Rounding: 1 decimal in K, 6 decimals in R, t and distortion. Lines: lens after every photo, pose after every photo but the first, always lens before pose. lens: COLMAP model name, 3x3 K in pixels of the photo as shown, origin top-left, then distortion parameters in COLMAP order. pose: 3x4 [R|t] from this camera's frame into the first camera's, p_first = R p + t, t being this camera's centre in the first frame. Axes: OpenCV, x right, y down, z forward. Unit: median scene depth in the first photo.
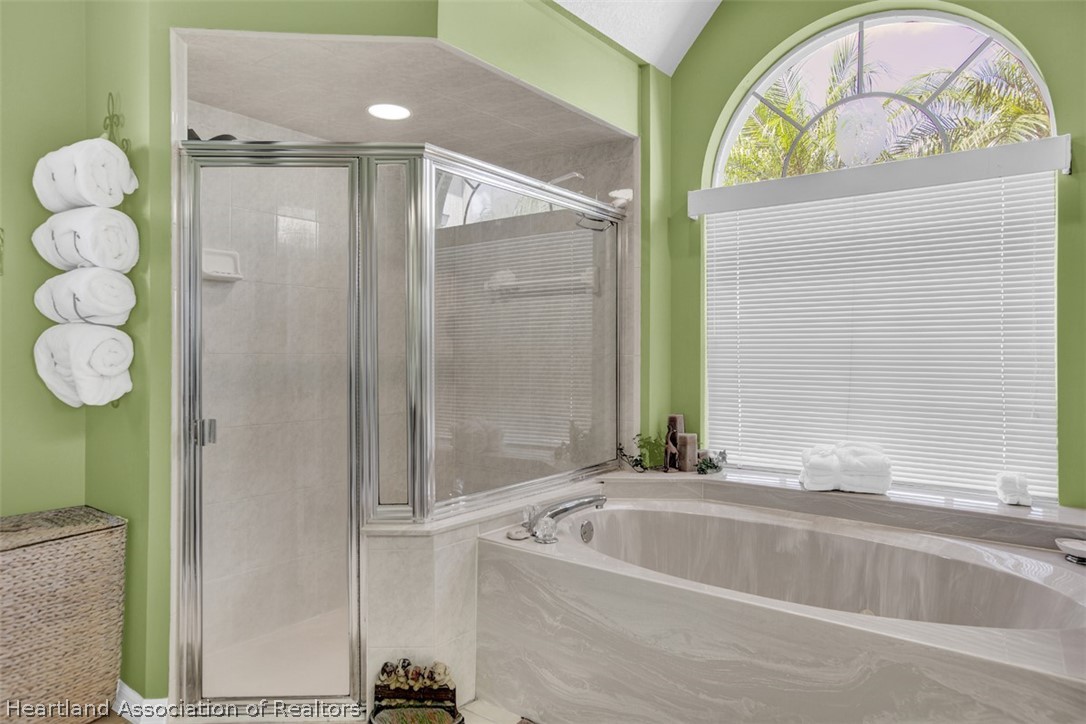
lens RADIAL K [[686.9, 0, 543.0], [0, 686.9, 362.0], [0, 0, 1]] dist [0.004494, 0.002420]
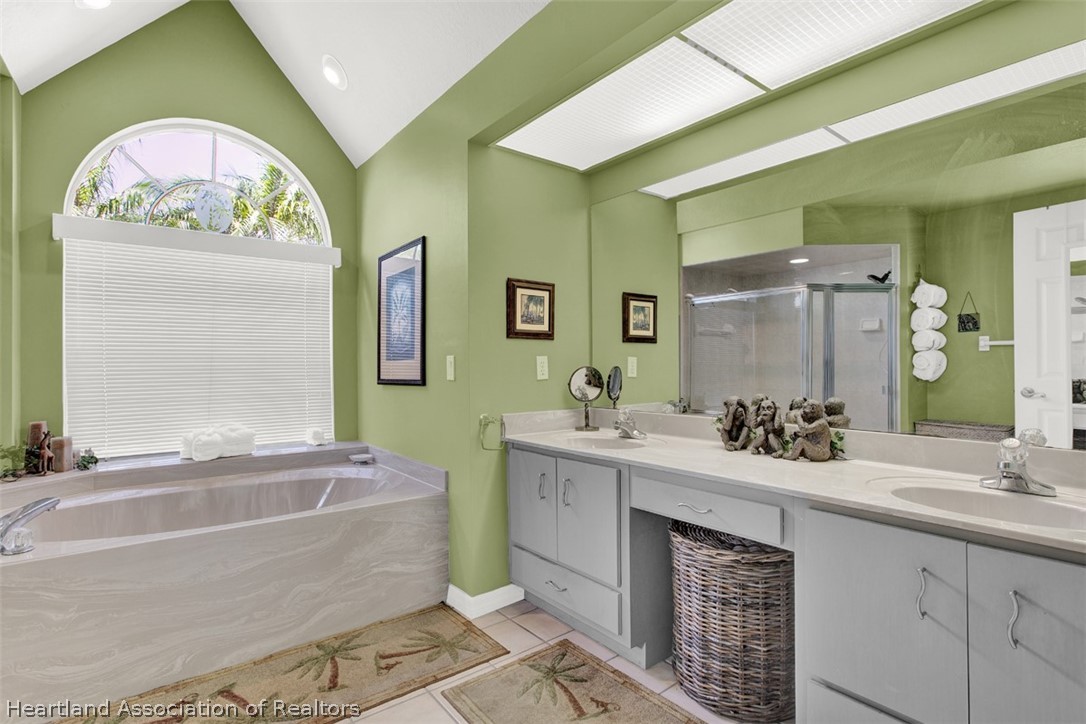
lens RADIAL K [[517.0, 0, 543.0], [0, 517.0, 362.0], [0, 0, 1]] dist [-0.051388, 0.022841]
pose [[0.268576, -0.002032, 0.963256, -0.417415], [0.018877, 0.999817, -0.003154, 0.002914], [-0.963073, 0.019031, 0.268566, 0.060036]]
